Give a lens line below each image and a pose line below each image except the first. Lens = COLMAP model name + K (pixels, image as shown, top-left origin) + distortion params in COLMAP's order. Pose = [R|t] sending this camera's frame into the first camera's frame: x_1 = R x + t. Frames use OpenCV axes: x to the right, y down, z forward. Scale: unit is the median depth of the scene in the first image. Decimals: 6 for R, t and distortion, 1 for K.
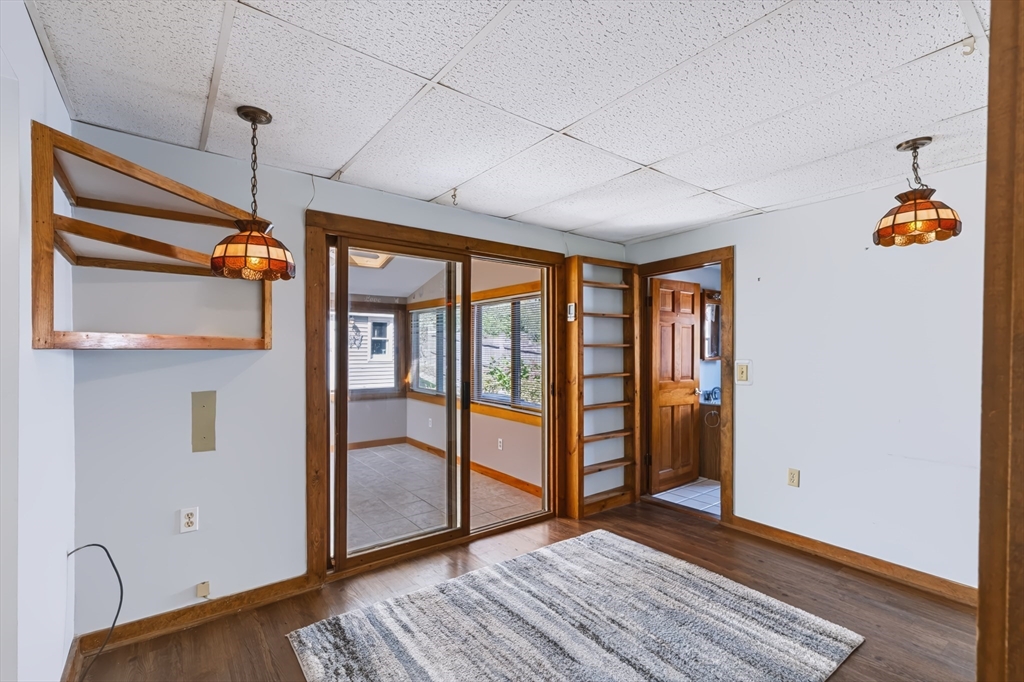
lens RADIAL K [[466.4, 0, 510.0], [0, 466.4, 348.5], [0, 0, 1]] dist [-0.000990, -0.000025]
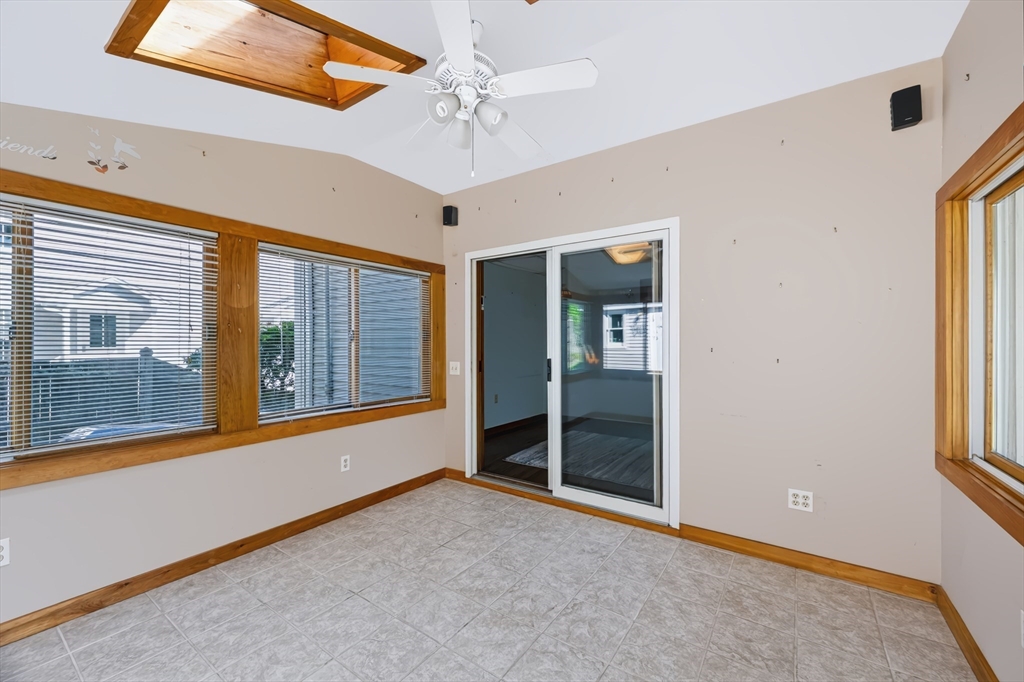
lens RADIAL K [[409.1, 0, 508.0], [0, 409.1, 339.4], [0, 0, 1]] dist [0.000115, 0.000004]
pose [[-0.316546, -0.007000, 0.948551, -0.799574], [-0.008659, 0.999952, 0.004489, 0.002201], [-0.948538, -0.006792, -0.316591, 1.083327]]
